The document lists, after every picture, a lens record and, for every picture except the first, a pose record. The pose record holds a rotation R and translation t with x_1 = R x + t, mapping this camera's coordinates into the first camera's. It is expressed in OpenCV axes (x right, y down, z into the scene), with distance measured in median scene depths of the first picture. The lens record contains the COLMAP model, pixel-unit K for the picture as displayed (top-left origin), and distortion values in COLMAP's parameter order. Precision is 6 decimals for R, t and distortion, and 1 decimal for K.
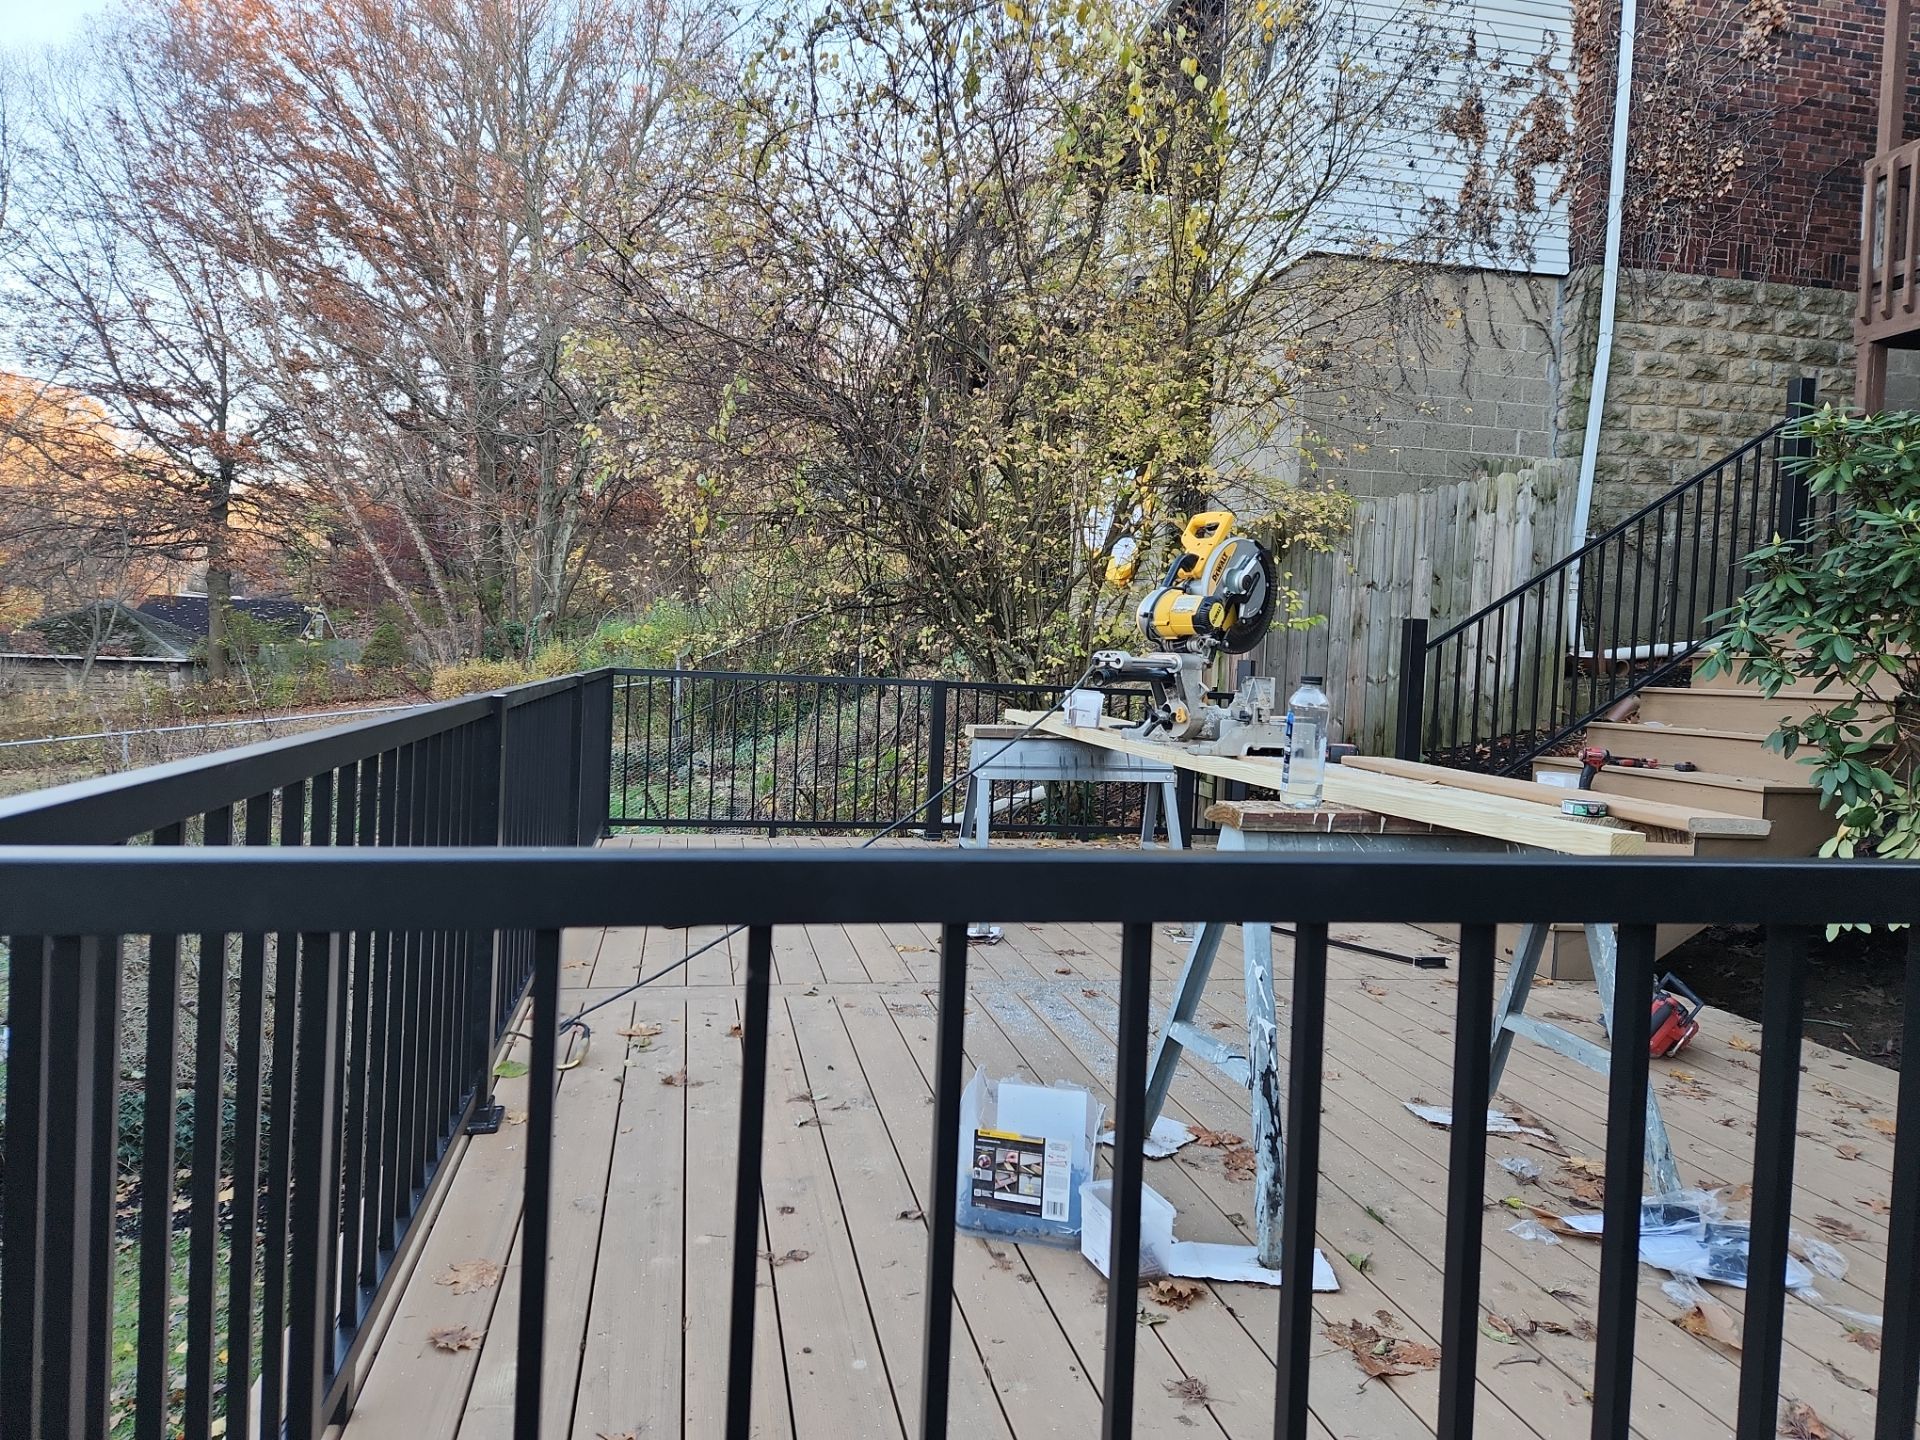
lens RADIAL K [[1278.8, 0, 960.0], [0, 1278.8, 720.0], [0, 0, 1]] dist [0.025157, -0.000550]
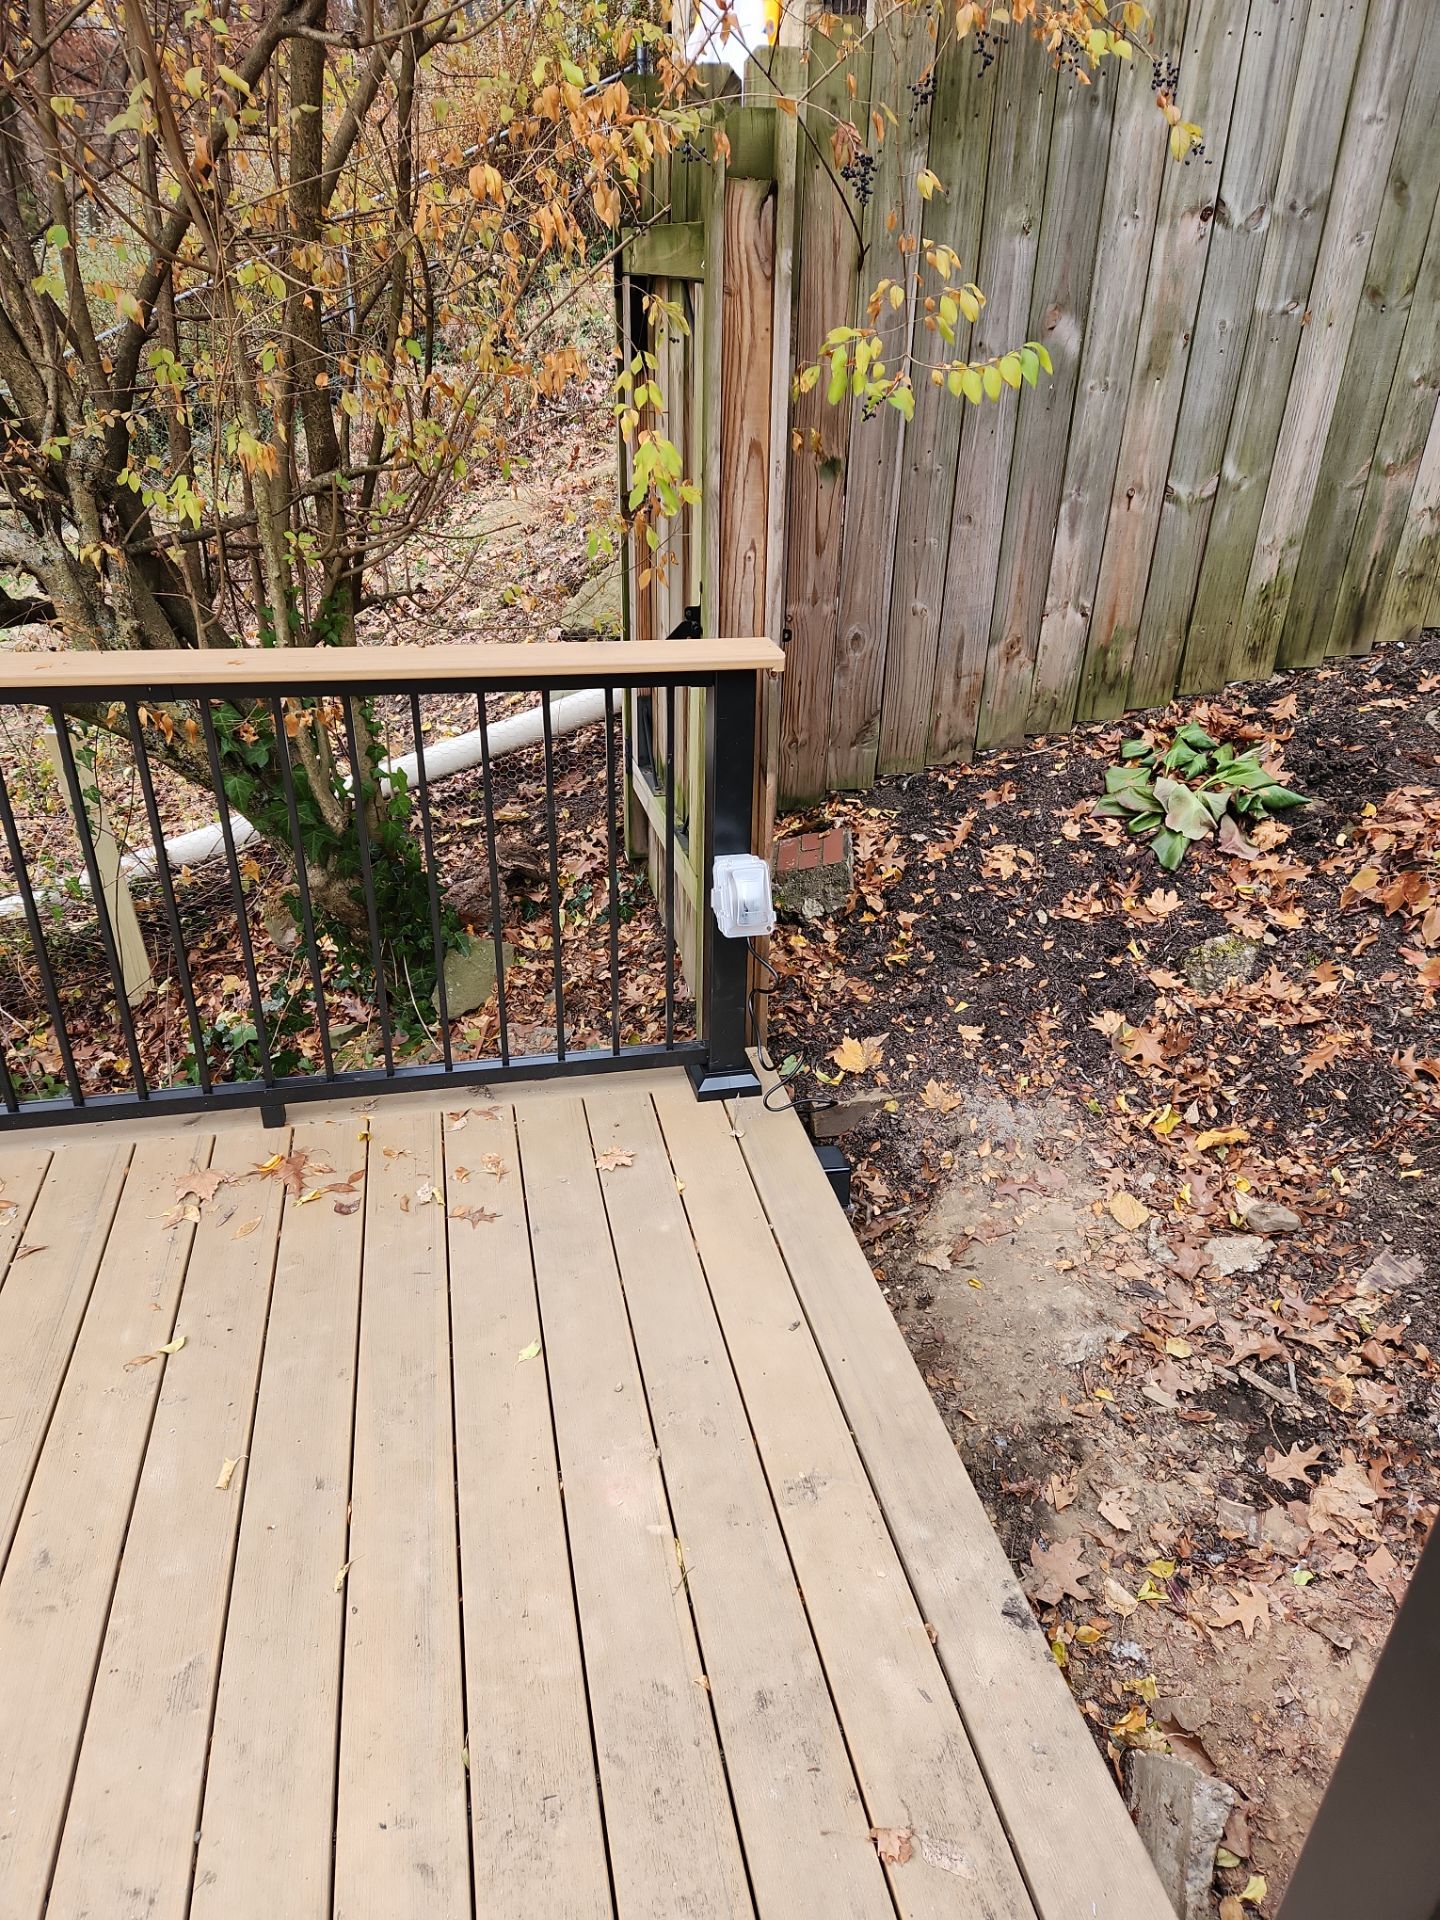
lens RADIAL K [[1278.8, 0, 720.0], [0, 1278.8, 960.0], [0, 0, 1]] dist [0.025157, -0.000550]
pose [[0.999776, -0.021179, 0.000503, 0.154455], [0.019100, 0.911389, 0.411103, -0.056811], [-0.009165, -0.411001, 0.911589, 0.506810]]
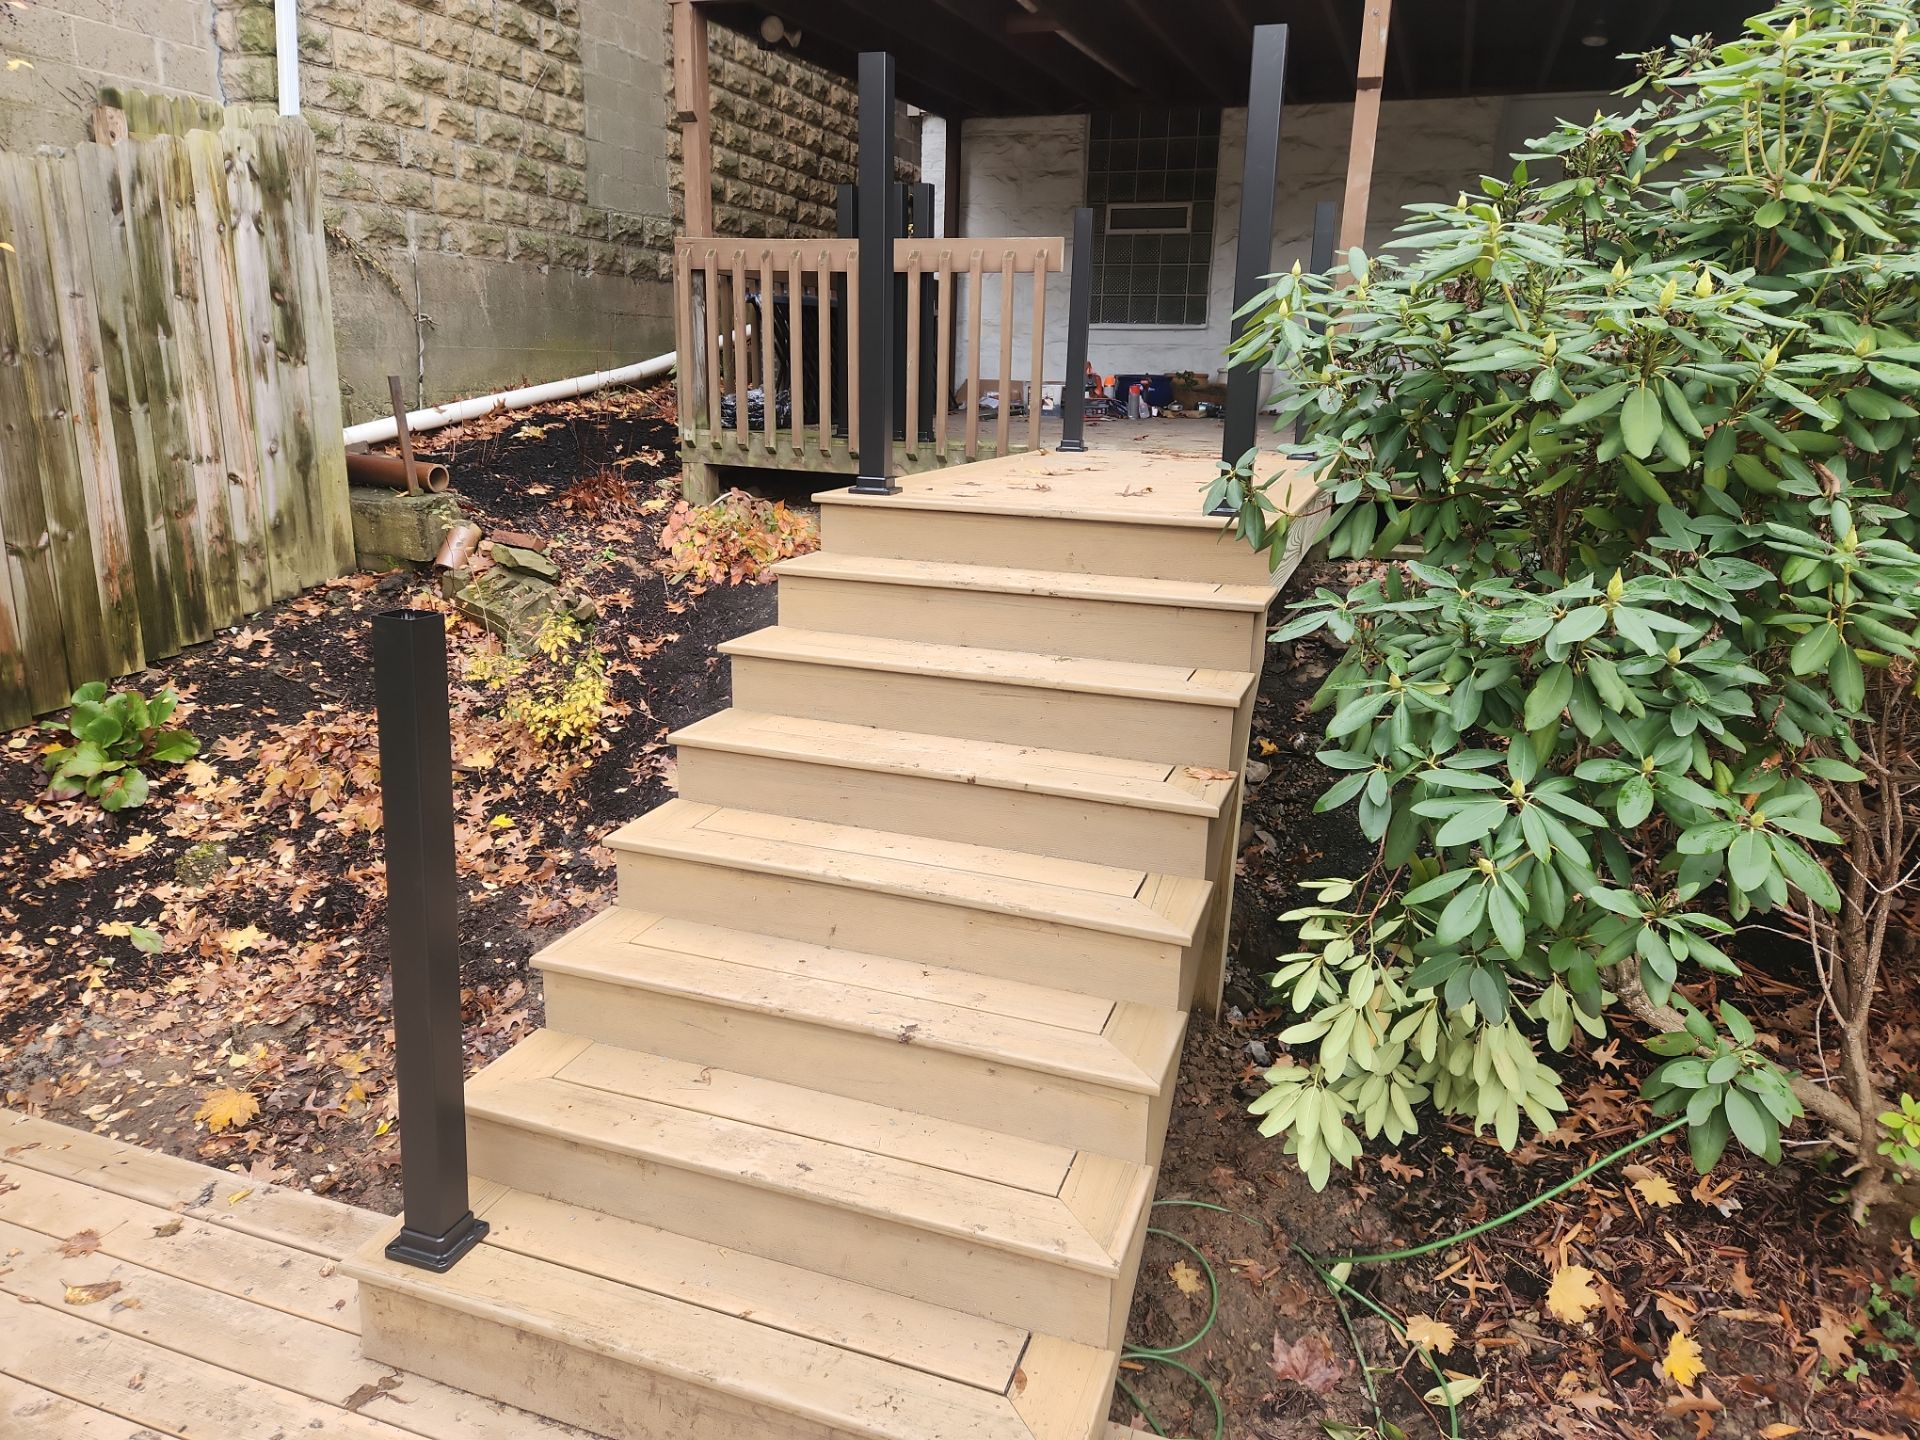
lens RADIAL K [[1278.8, 0, 960.0], [0, 1278.8, 720.0], [0, 0, 1]] dist [0.025157, -0.000550]
pose [[0.526308, -0.258478, 0.810055, 0.075399], [0.038071, 0.958884, 0.281232, -0.083260], [-0.849441, -0.117175, 0.514509, 0.363453]]
